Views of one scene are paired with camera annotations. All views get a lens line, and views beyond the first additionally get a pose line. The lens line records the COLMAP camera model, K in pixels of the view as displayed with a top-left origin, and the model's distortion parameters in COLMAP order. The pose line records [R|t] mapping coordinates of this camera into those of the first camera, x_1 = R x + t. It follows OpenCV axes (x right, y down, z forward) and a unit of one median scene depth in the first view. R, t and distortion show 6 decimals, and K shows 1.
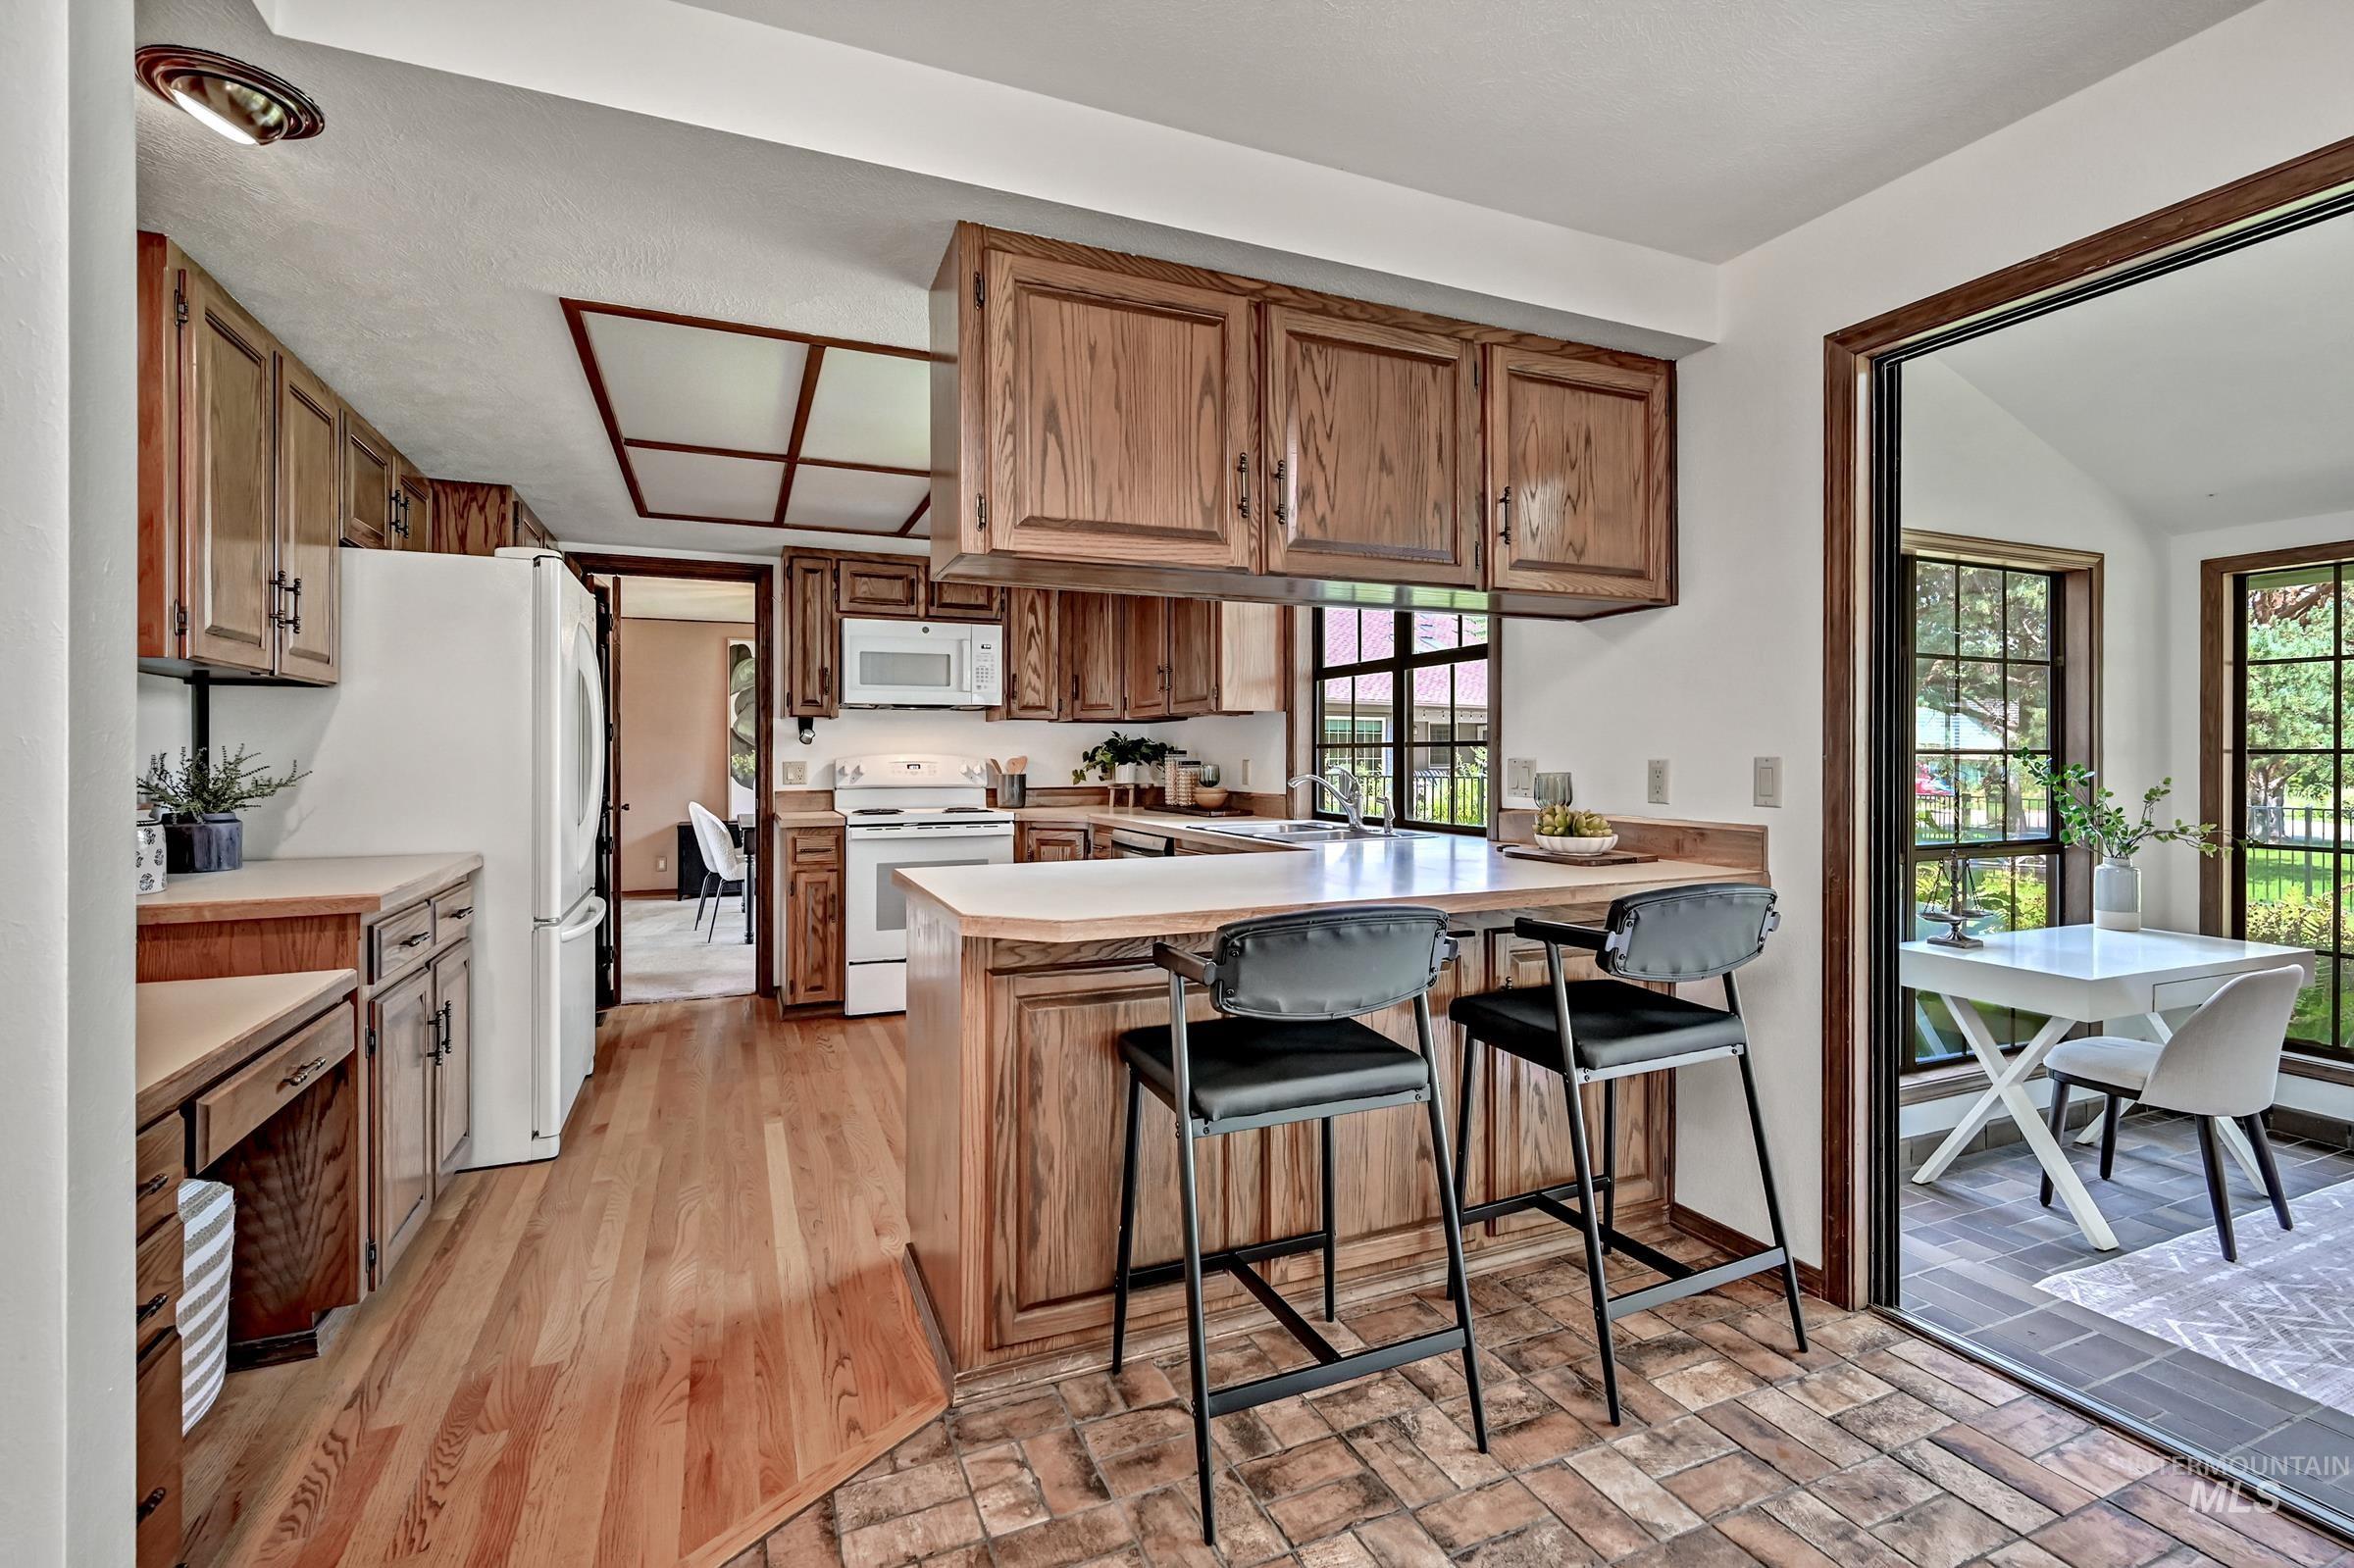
lens RADIAL K [[1015.3, 0, 1191.3], [0, 1015.3, 761.4], [0, 0, 1]] dist [-0.002367, -0.000840]
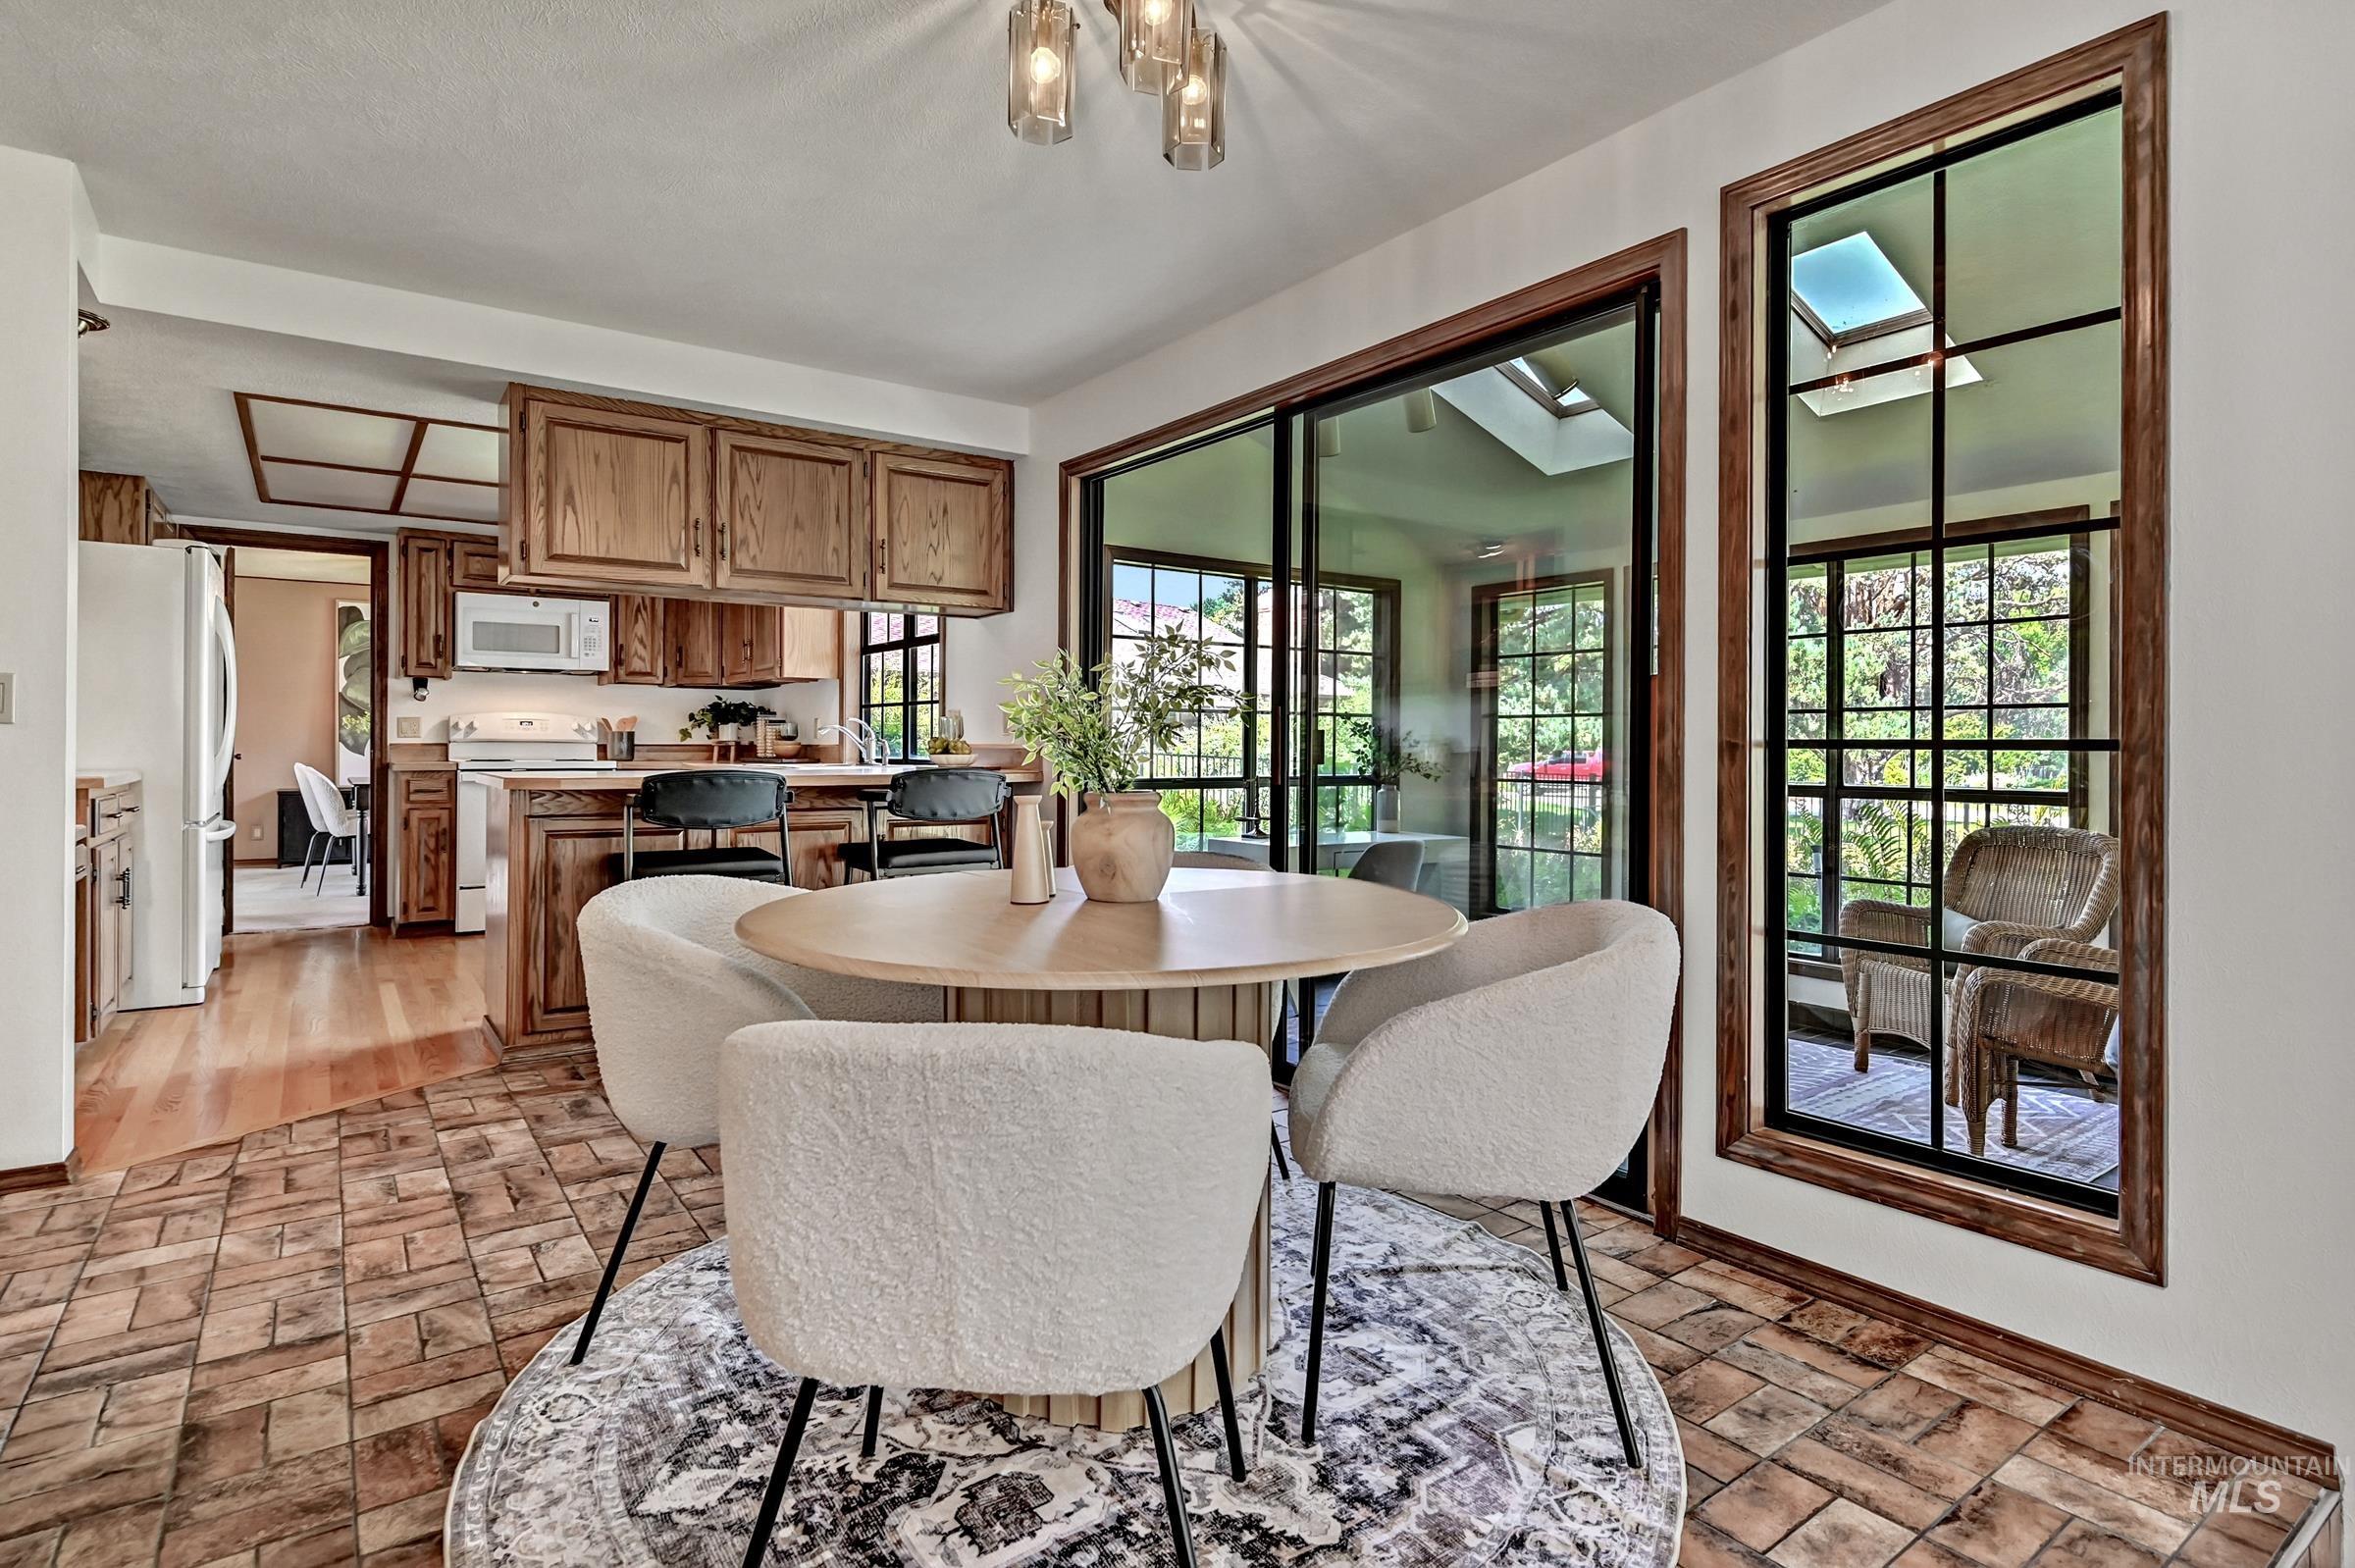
lens RADIAL K [[1162.3, 0, 1180.7], [0, 1162.3, 752.7], [0, 0, 1]] dist [-0.001676, -0.000153]
pose [[0.978418, 0.005087, 0.206575, 0.199243], [-0.005353, 0.999985, 0.000728, 0.037579], [-0.206568, -0.001818, 0.978430, -0.483271]]
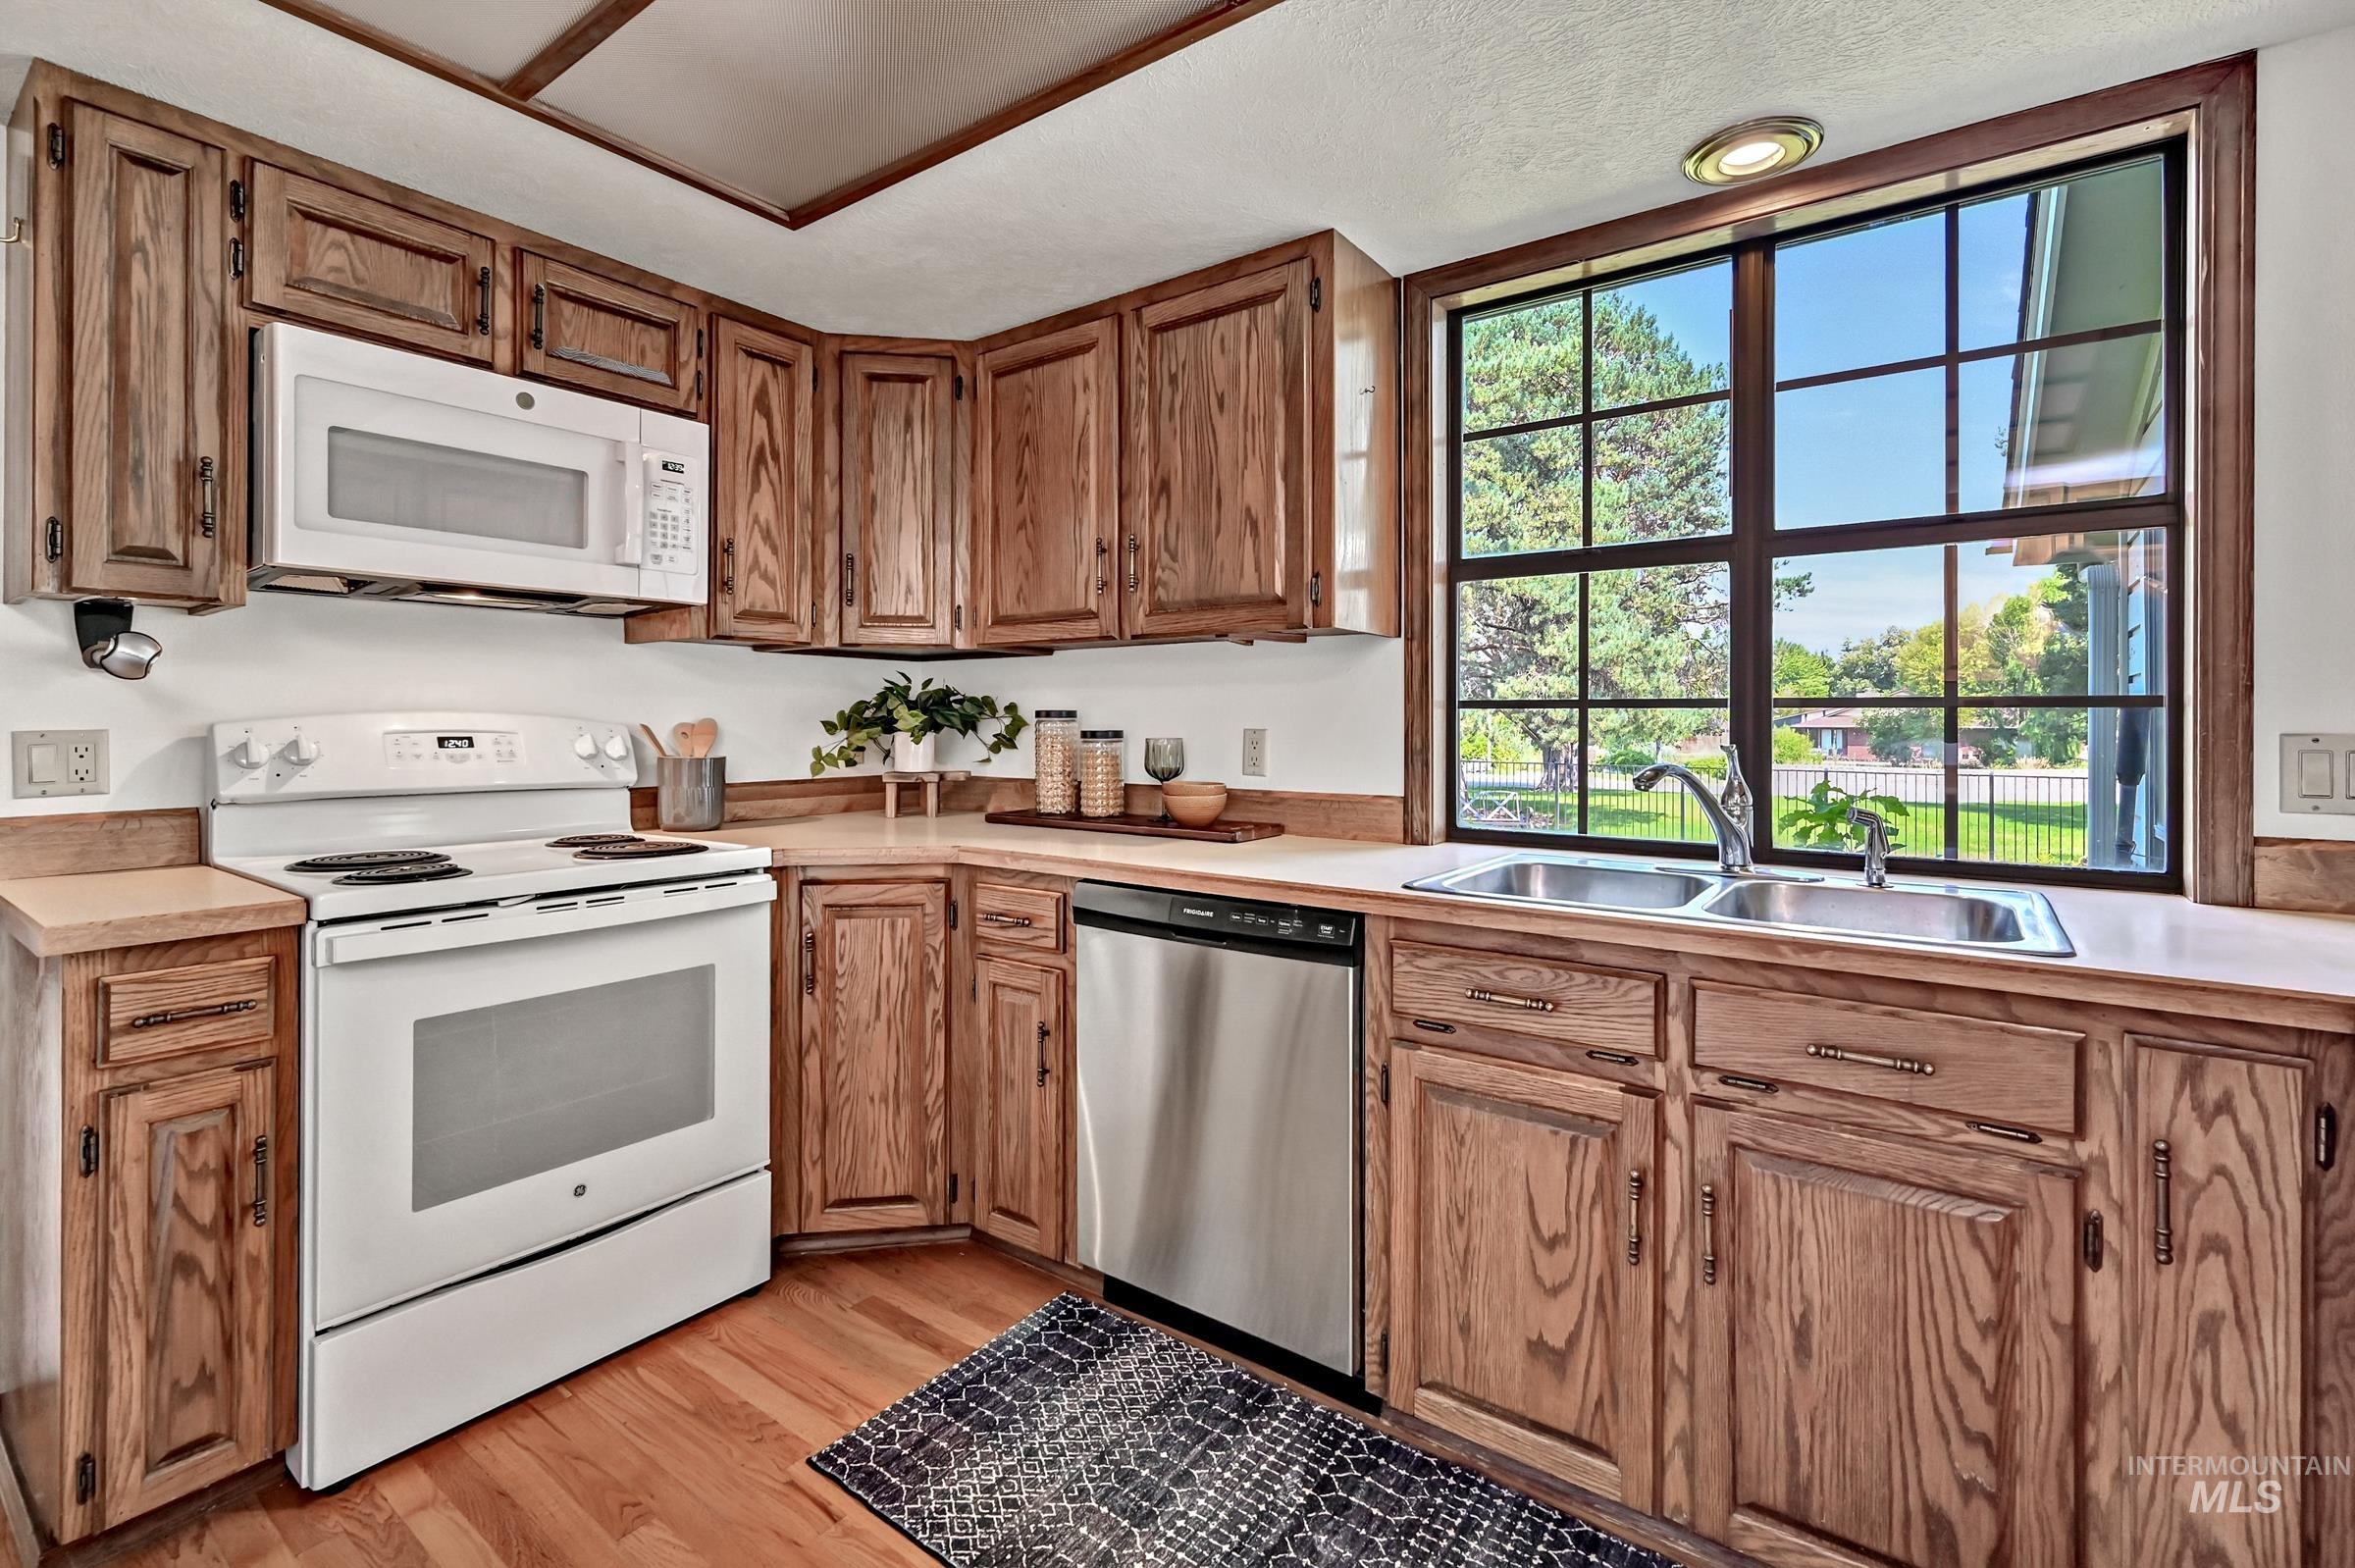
lens RADIAL K [[1015.8, 0, 1143.7], [0, 1015.8, 724.9], [0, 0, 1]] dist [-0.002367, -0.000840]
pose [[0.869533, 0.004136, 0.493857, -0.266575], [-0.003754, 0.999991, -0.001765, -0.002471], [-0.493861, -0.000319, 0.869541, 0.576097]]
